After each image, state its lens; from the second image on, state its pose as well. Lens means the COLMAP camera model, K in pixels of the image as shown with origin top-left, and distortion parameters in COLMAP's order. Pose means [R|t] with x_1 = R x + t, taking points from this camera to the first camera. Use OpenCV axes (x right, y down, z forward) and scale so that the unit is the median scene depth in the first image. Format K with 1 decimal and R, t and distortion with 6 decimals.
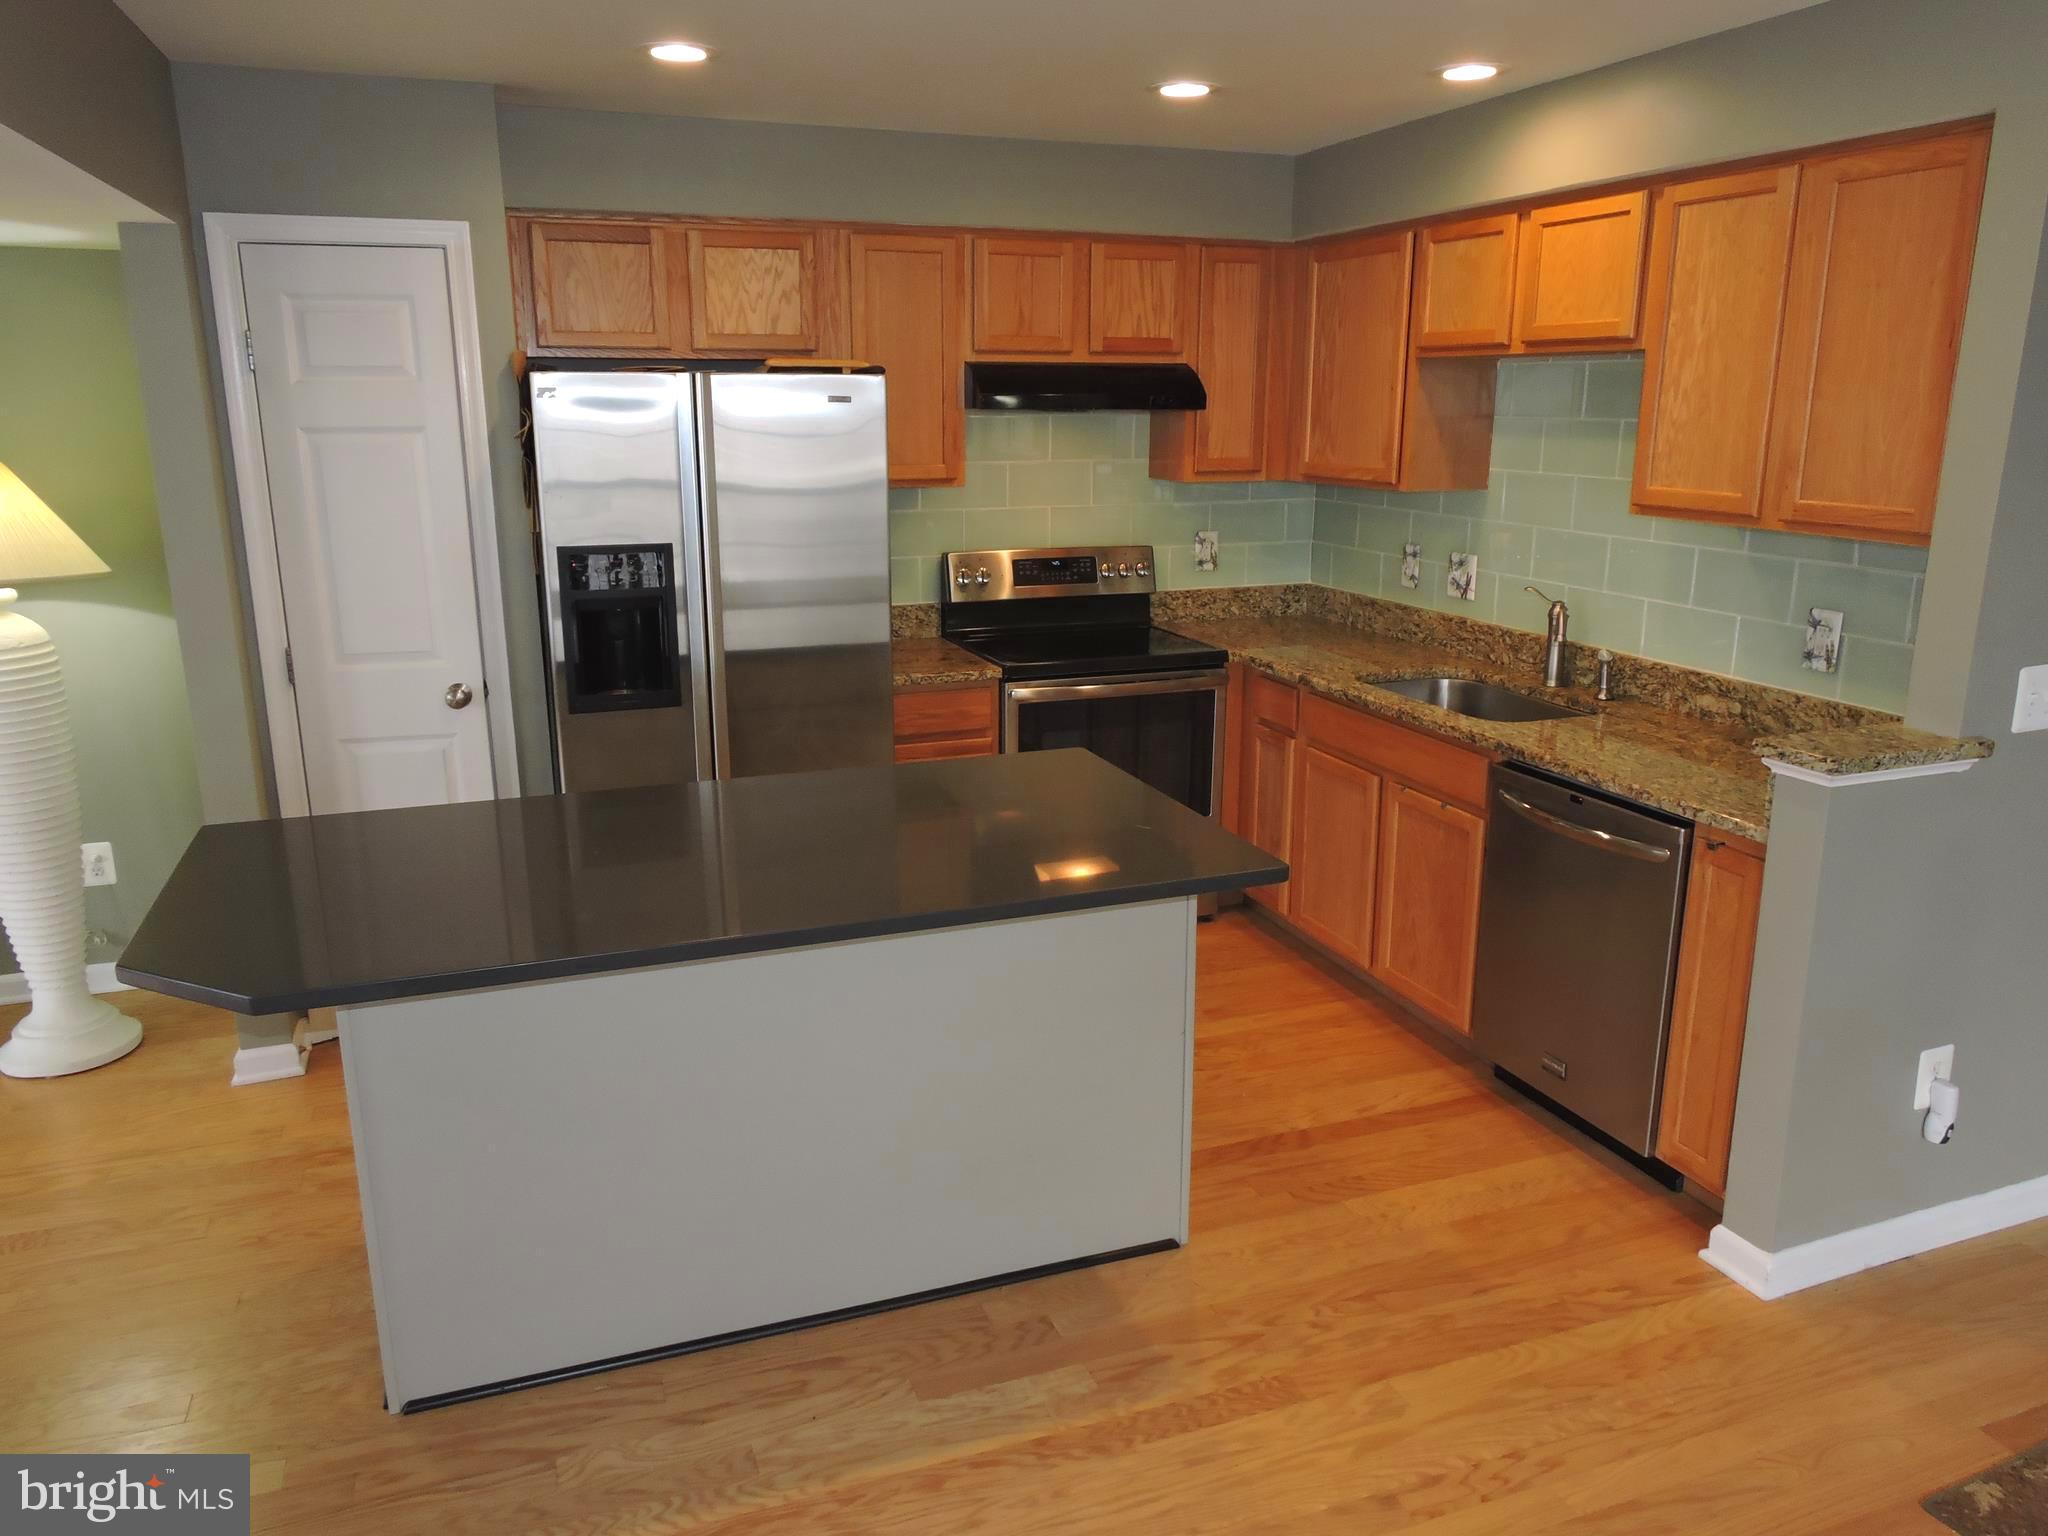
lens RADIAL K [[1455.3, 0, 1018.1], [0, 1455.3, 768.1], [0, 0, 1]] dist [-0.022162, 0.008321]
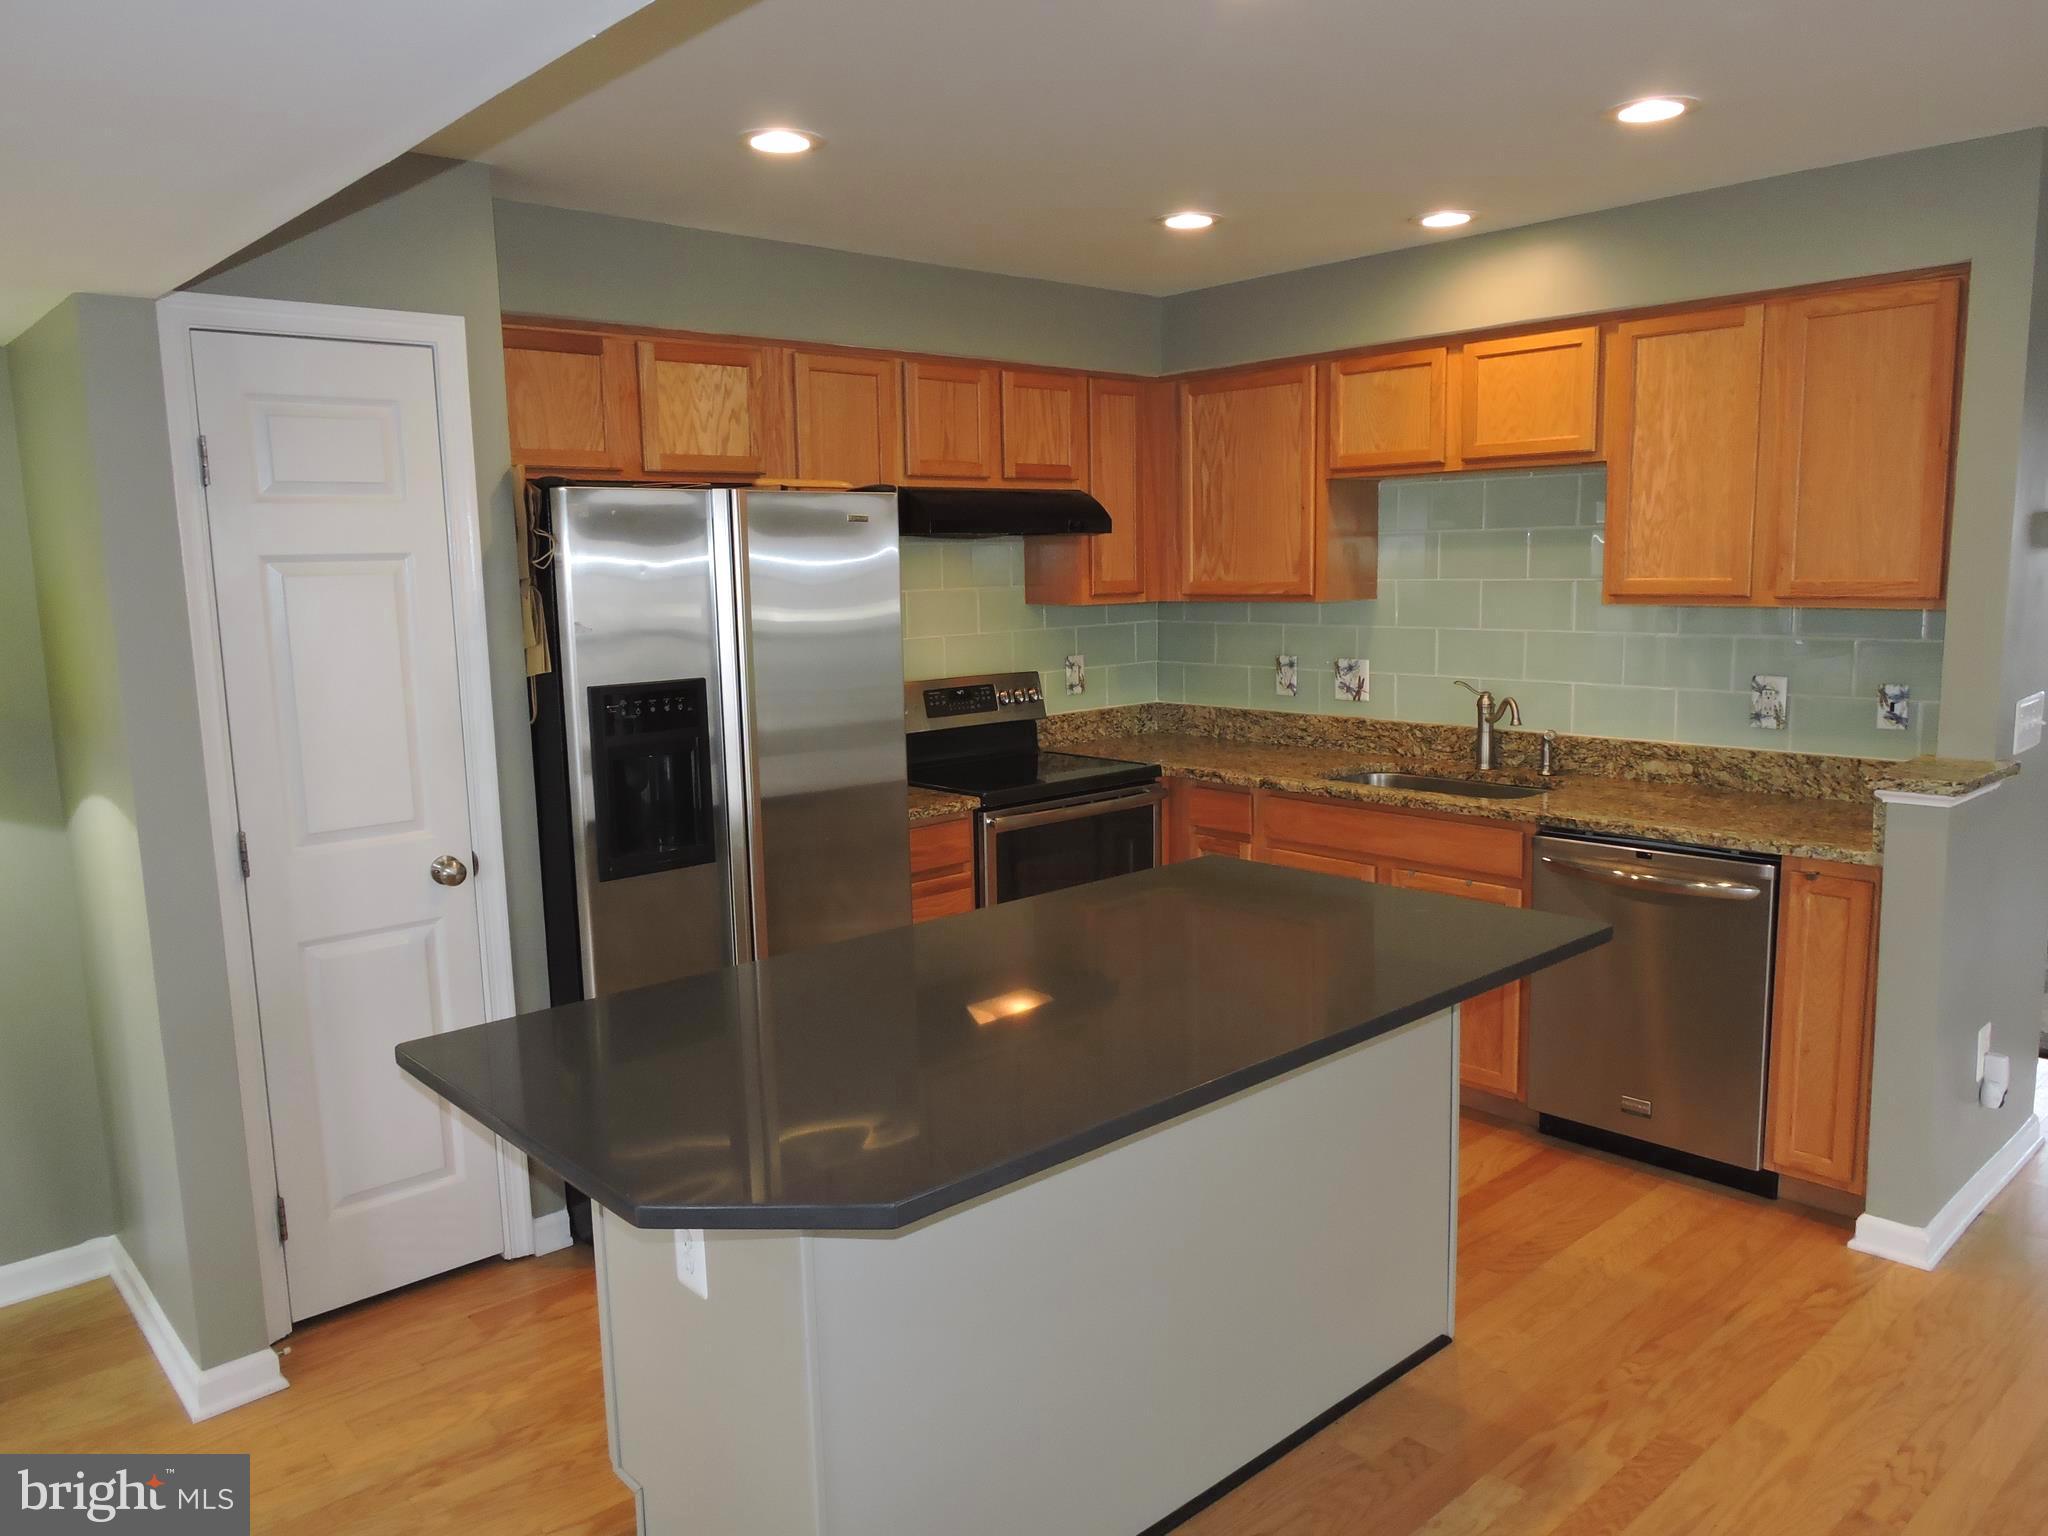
lens RADIAL K [[1455.3, 0, 1012.4], [0, 1455.3, 773.1], [0, 0, 1]] dist [-0.022162, 0.008321]
pose [[0.929988, -0.074263, 0.360009, -0.388810], [0.112413, 0.989917, -0.086188, 0.000529], [-0.349978, 0.120624, 0.928959, 0.117645]]
